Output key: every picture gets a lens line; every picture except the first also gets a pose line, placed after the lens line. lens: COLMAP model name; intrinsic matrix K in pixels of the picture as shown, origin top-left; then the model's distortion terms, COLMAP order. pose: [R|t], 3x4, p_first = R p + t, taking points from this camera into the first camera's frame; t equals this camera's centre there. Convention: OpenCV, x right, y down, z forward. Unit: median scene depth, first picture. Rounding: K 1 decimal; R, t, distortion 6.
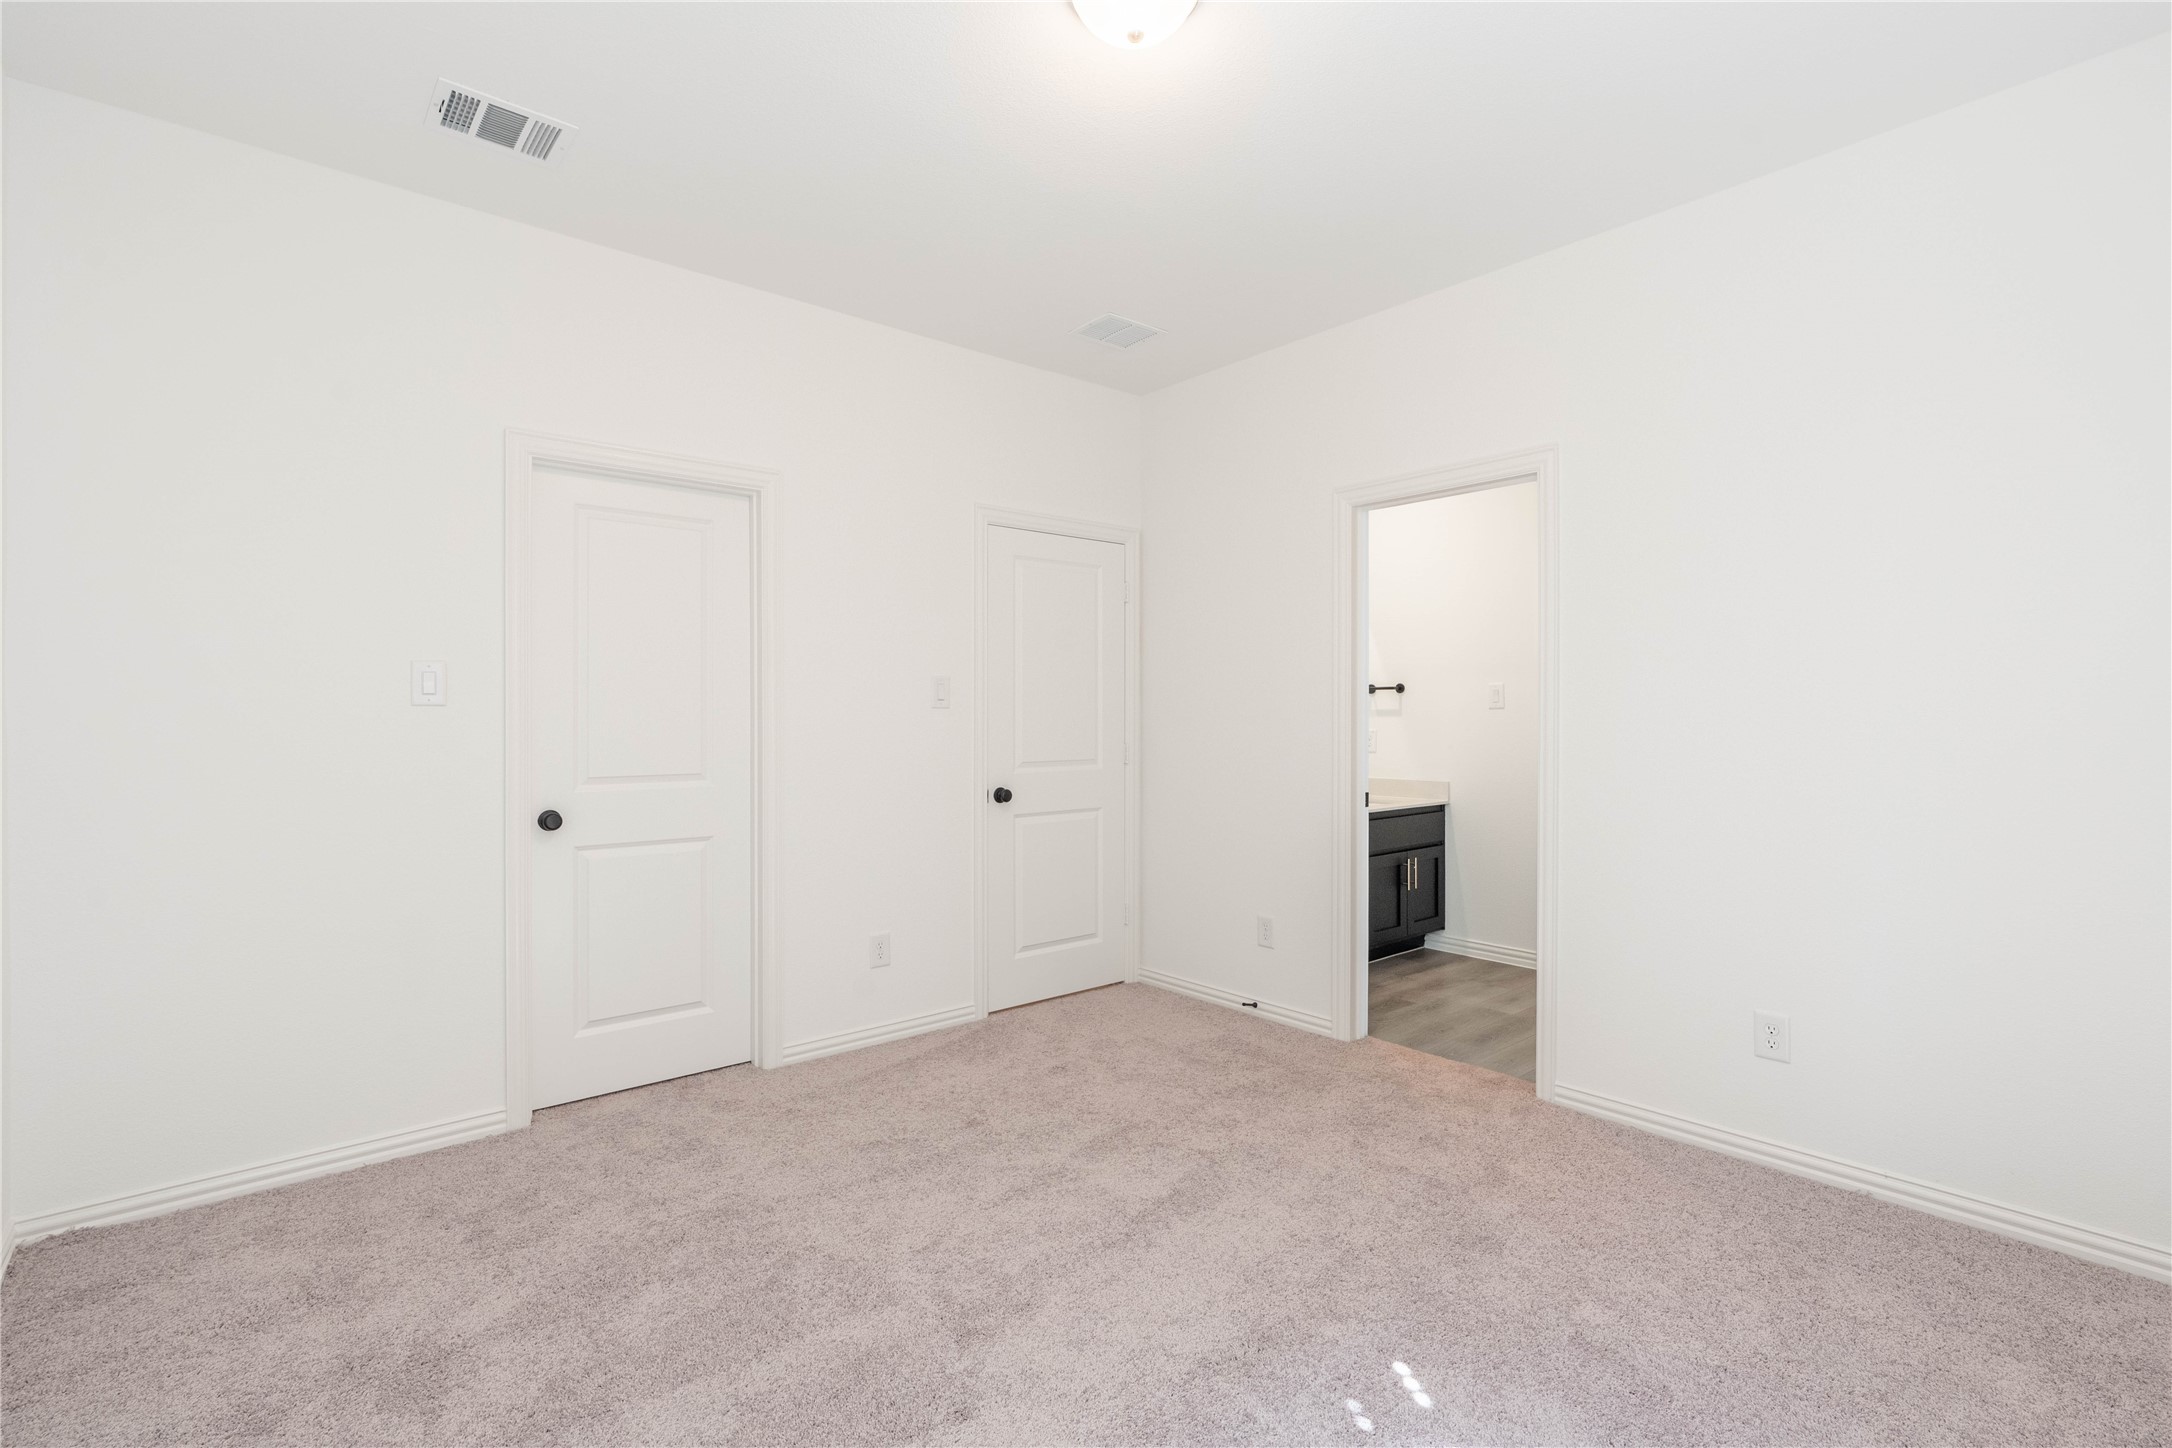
lens RADIAL K [[905.9, 0, 1085.6], [0, 905.9, 731.9], [0, 0, 1]] dist [-0.010808, 0.000484]
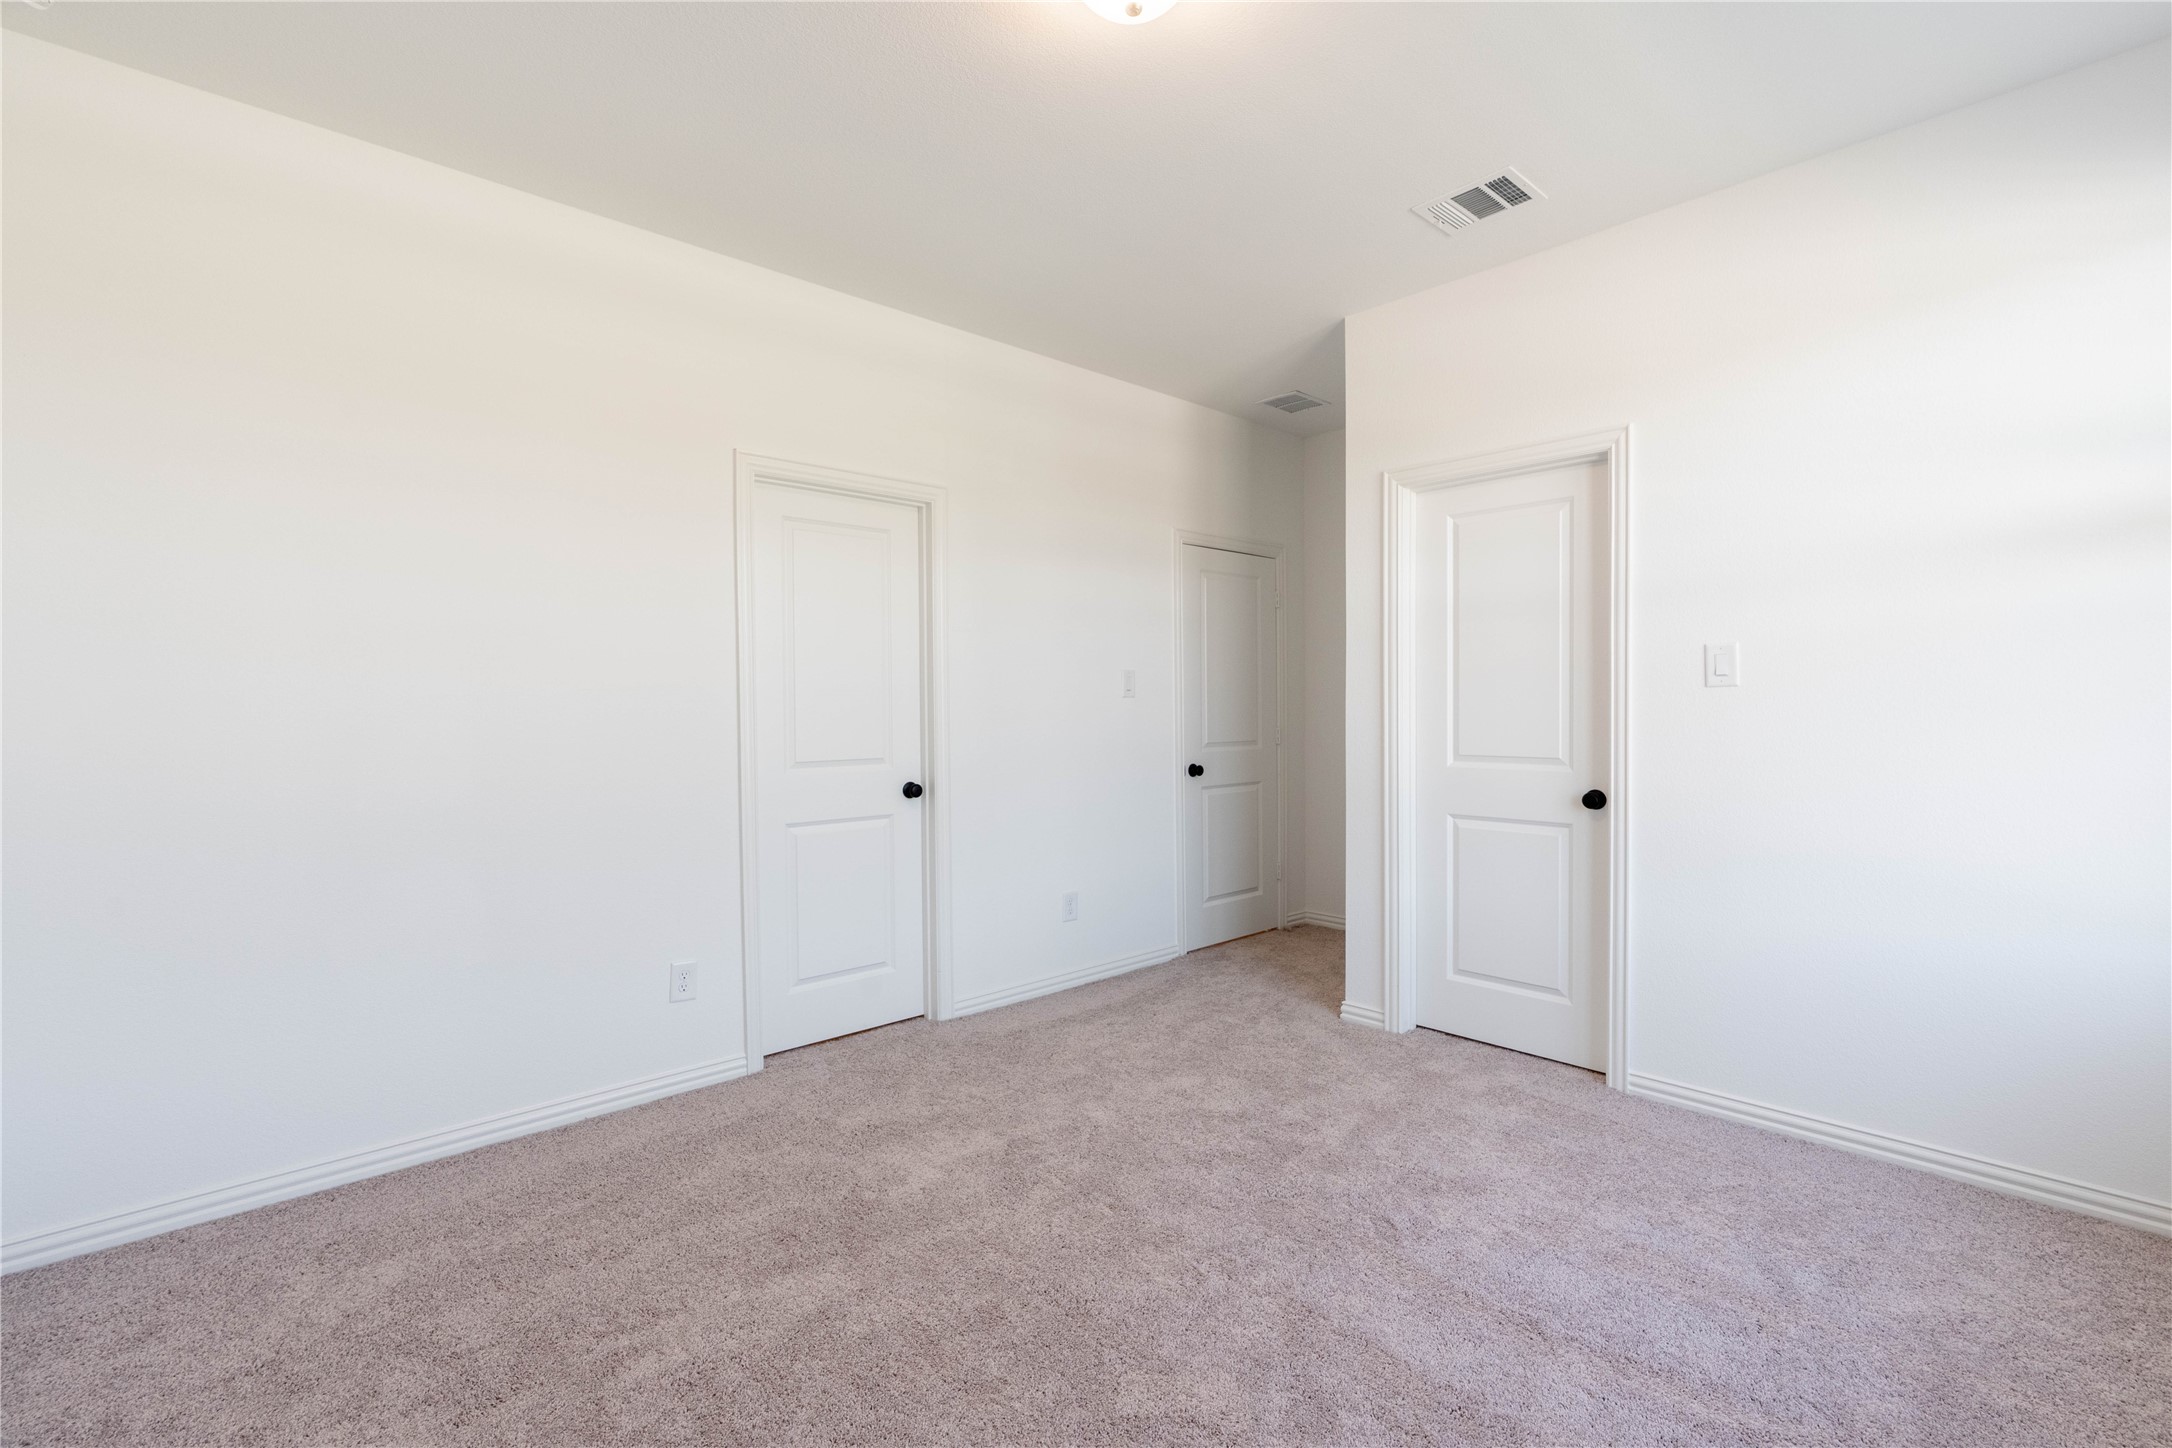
lens RADIAL K [[983.1, 0, 1085.6], [0, 983.1, 723.2], [0, 0, 1]] dist [-0.007871, 0.002875]
pose [[0.997357, -0.010643, 0.071879, -0.281227], [0.010048, 0.999912, 0.008644, -0.004192], [-0.071965, -0.007899, 0.997376, -0.241596]]
